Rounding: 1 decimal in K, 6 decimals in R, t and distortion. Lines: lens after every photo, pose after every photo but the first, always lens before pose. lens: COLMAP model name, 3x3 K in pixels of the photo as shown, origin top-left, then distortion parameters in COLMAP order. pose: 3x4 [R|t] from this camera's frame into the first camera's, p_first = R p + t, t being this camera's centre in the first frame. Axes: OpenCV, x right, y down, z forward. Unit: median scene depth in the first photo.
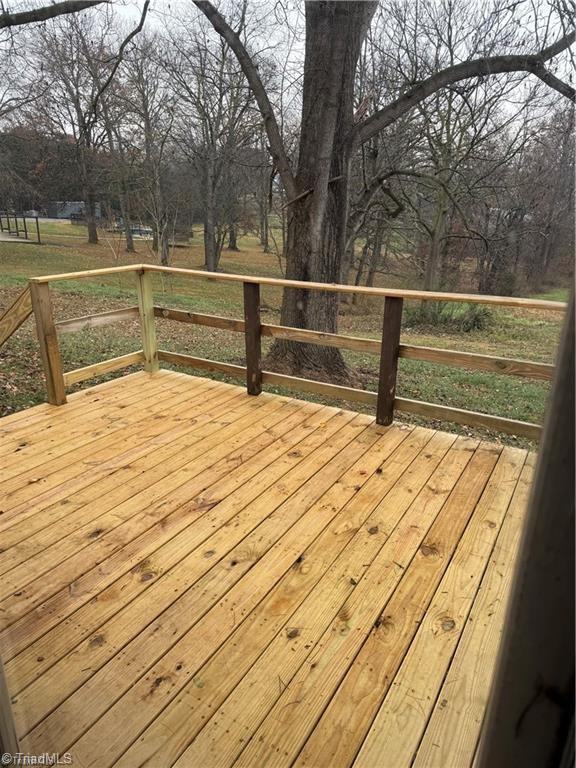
lens RADIAL K [[533.0, 0, 288.0], [0, 533.0, 384.0], [0, 0, 1]] dist [0.181832, -0.324001]
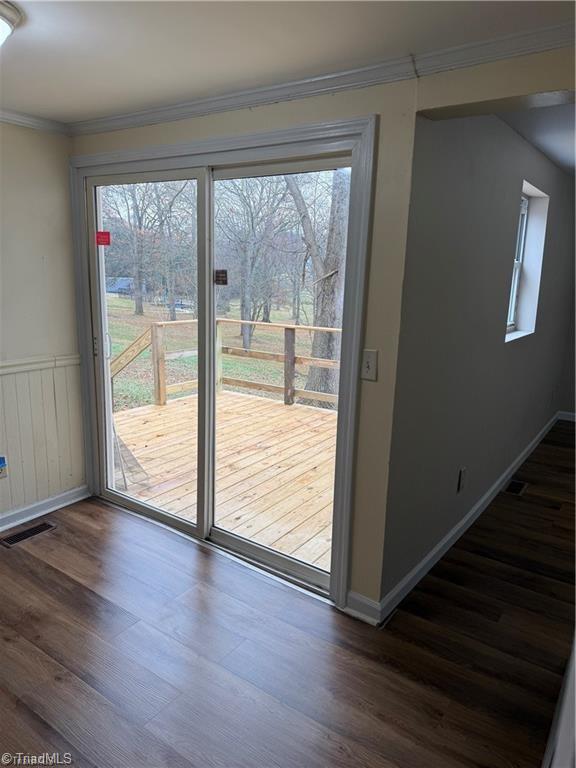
lens RADIAL K [[533.0, 0, 288.0], [0, 533.0, 384.0], [0, 0, 1]] dist [0.181832, -0.324001]
pose [[0.998240, 0.024583, -0.053963, 0.011065], [-0.031569, 0.990655, -0.132689, 0.157076], [0.050197, 0.134159, 0.989688, -0.446668]]
